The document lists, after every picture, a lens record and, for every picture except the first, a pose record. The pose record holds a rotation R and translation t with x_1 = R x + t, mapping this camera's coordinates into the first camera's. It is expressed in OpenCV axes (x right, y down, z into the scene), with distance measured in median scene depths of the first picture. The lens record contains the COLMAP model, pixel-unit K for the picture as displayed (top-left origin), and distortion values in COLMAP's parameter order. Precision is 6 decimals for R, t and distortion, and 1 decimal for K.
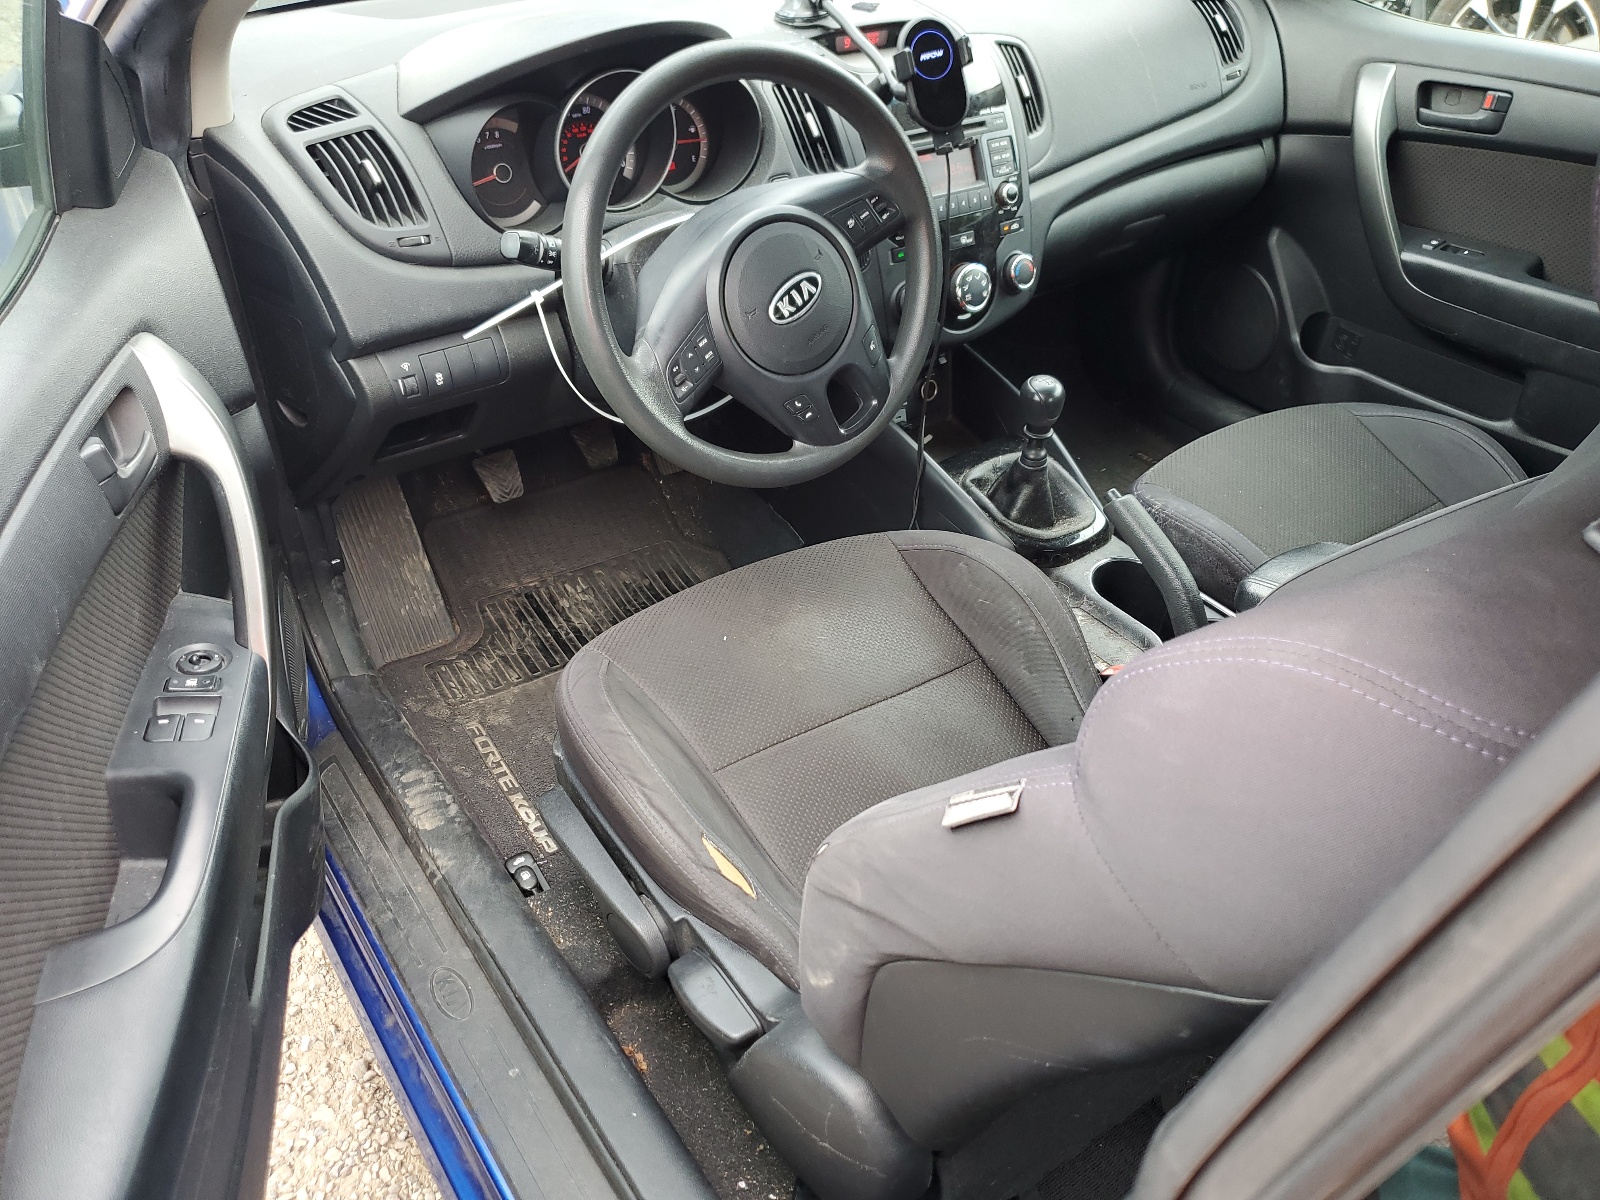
lens RADIAL K [[1209.9, 0, 800.0], [0, 1209.9, 600.0], [0, 0, 1]] dist [0.002201, 0.002927]
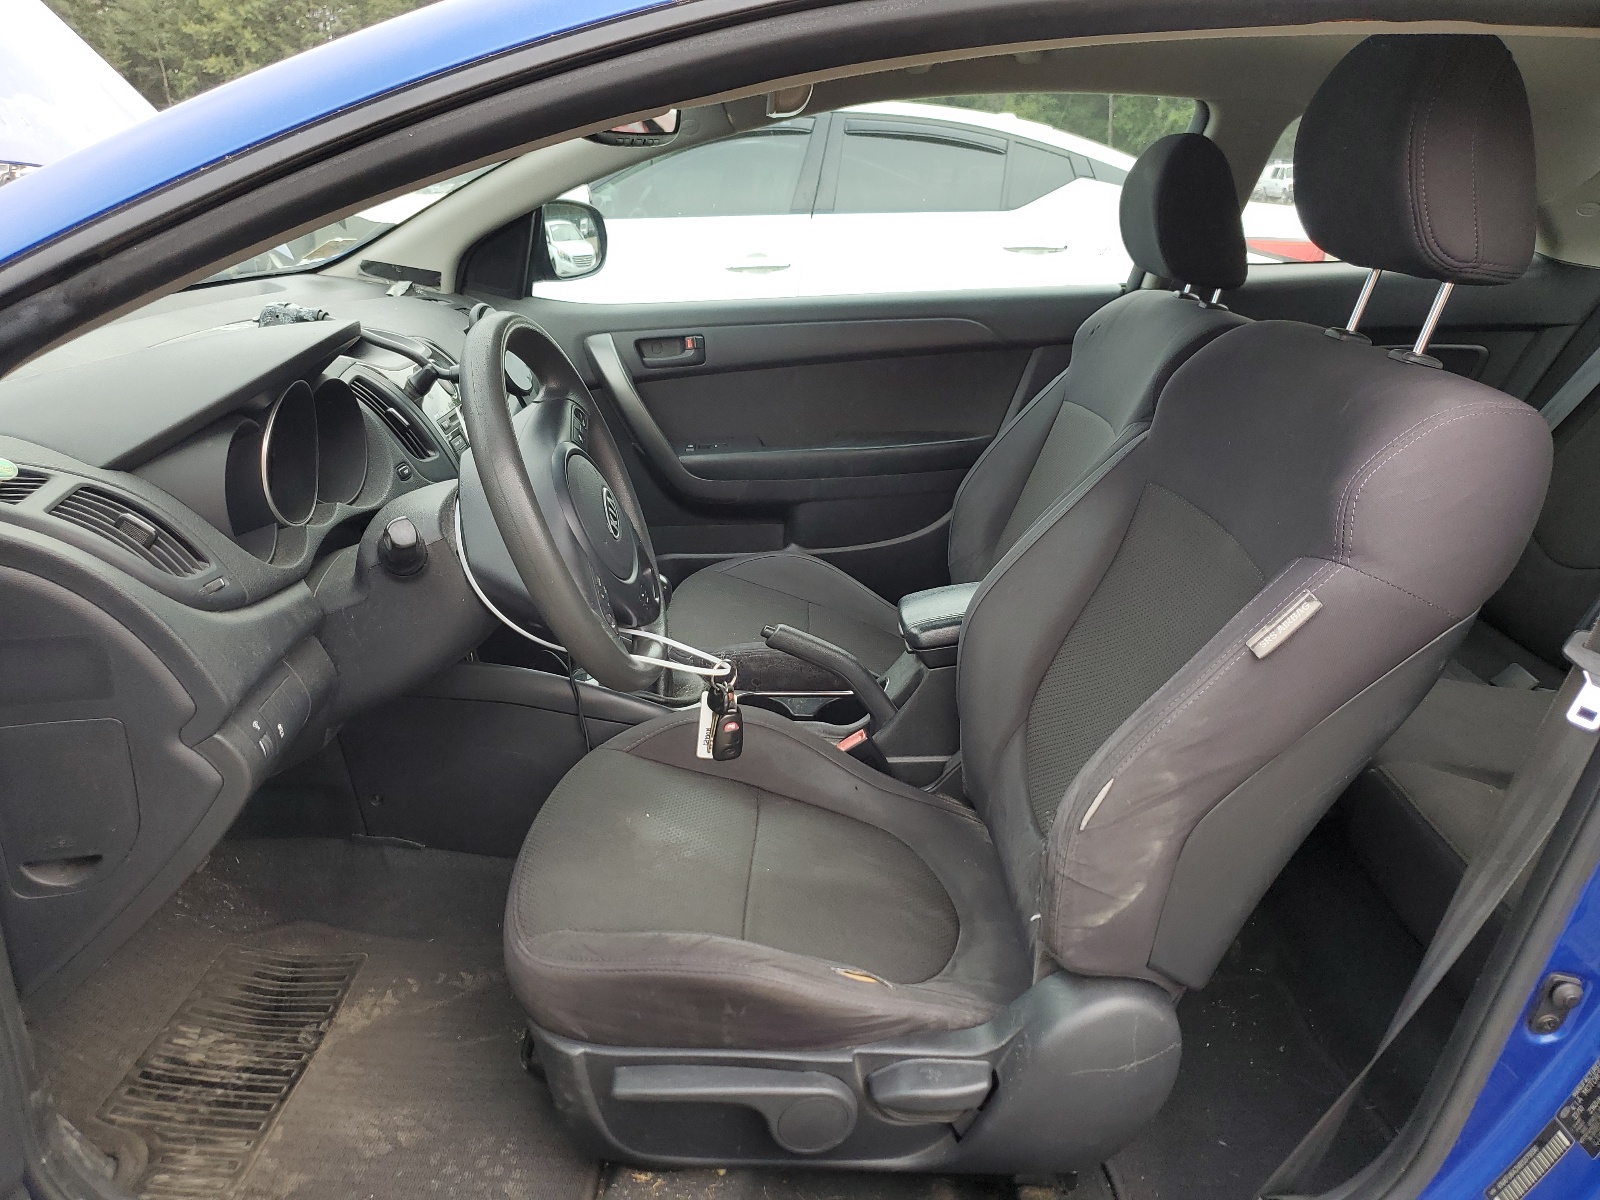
lens RADIAL K [[1209.9, 0, 800.0], [0, 1209.9, 600.0], [0, 0, 1]] dist [0.002201, 0.002927]
pose [[0.590326, -0.291664, 0.752627, -0.485943], [0.483594, 0.874356, -0.040472, -0.036459], [-0.646260, 0.387857, 0.657202, 0.118852]]
